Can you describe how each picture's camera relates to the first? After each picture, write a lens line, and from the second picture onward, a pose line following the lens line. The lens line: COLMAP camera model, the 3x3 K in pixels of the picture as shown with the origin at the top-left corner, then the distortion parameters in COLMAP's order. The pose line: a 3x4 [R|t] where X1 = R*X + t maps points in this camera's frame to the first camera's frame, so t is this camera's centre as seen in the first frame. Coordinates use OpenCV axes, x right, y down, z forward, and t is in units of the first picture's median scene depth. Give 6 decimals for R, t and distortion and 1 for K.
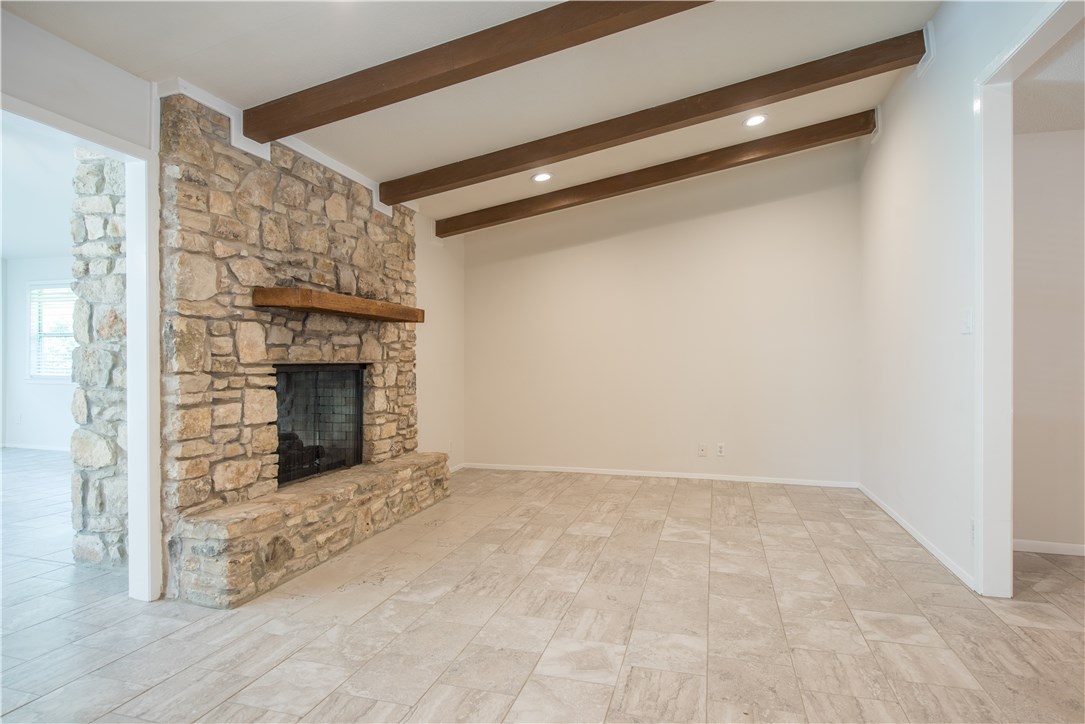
lens RADIAL K [[592.0, 0, 542.0], [0, 592.0, 359.9], [0, 0, 1]] dist [-0.003807, -0.000603]
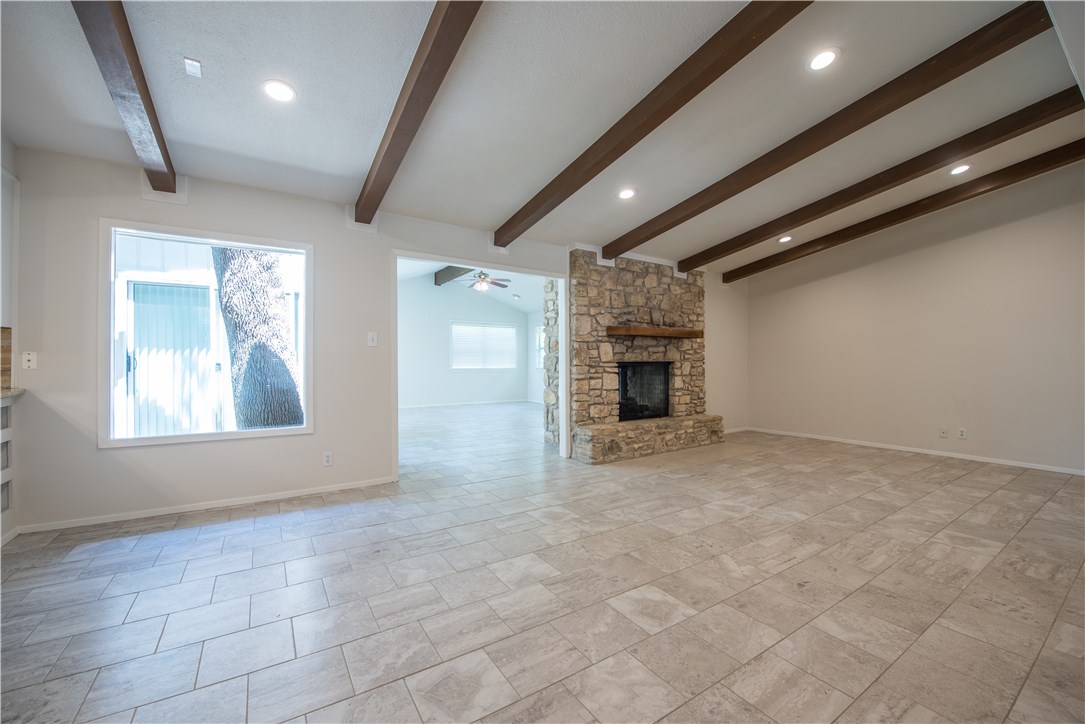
lens RADIAL K [[431.1, 0, 542.5], [0, 431.1, 362.0], [0, 0, 1]] dist [-0.019478, -0.000370]
pose [[0.757878, 0.000689, -0.652395, 0.356764], [0.002237, 0.999991, 0.003655, 0.001223], [0.652392, -0.004230, 0.757870, -0.349145]]
